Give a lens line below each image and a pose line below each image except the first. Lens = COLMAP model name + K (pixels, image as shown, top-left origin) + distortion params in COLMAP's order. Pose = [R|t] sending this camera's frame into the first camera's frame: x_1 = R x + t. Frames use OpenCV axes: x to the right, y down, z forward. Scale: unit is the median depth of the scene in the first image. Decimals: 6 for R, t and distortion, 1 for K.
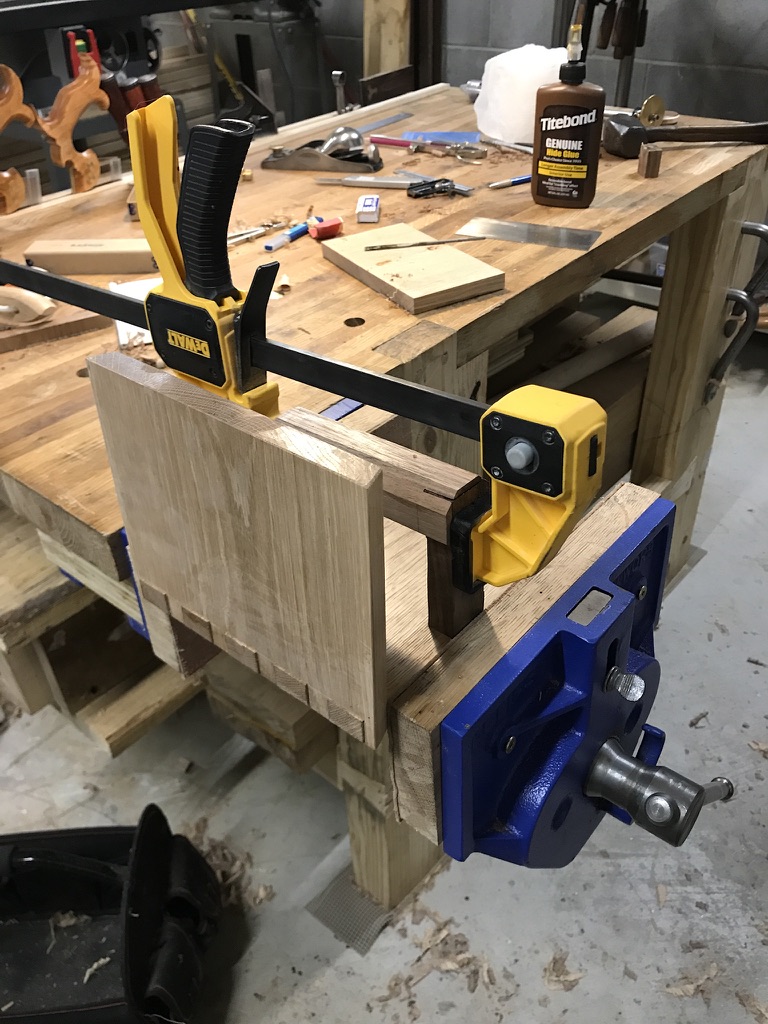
lens RADIAL K [[845.1, 0, 384.0], [0, 845.1, 512.0], [0, 0, 1]] dist [0.001244, -0.003714]
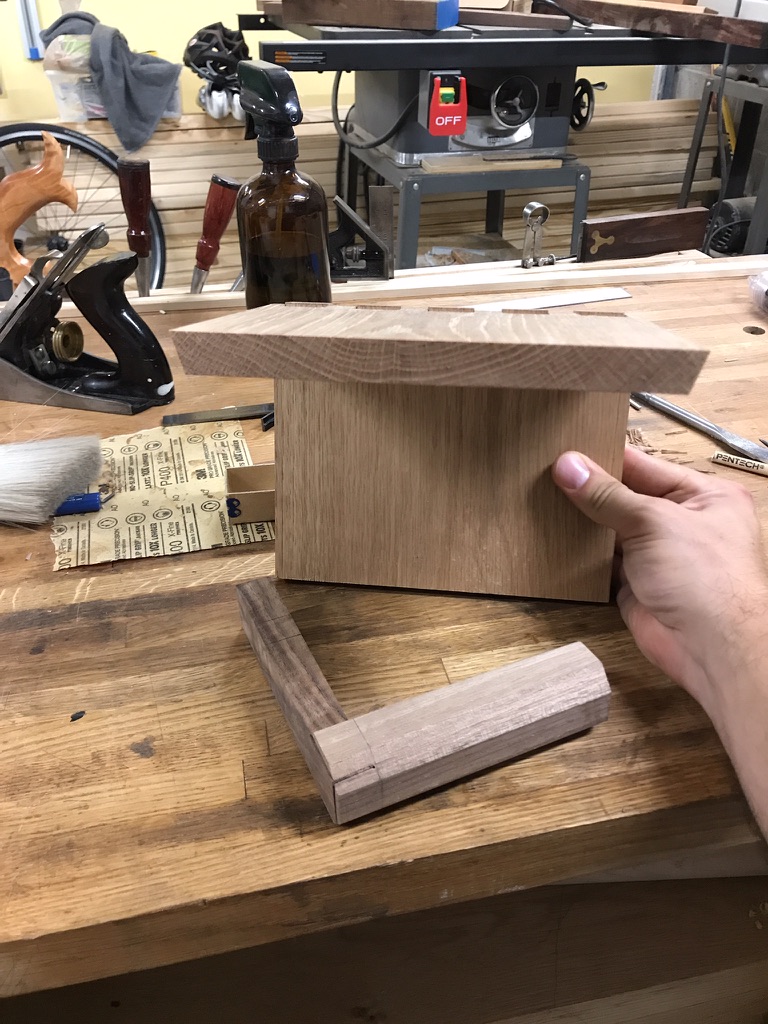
lens RADIAL K [[845.1, 0, 384.0], [0, 845.1, 512.0], [0, 0, 1]] dist [0.001244, -0.003714]
pose [[0.793472, 0.372981, -0.480924, 0.160555], [-0.385084, 0.919593, 0.077844, -0.205208], [0.471288, 0.123429, 0.873300, 0.275248]]
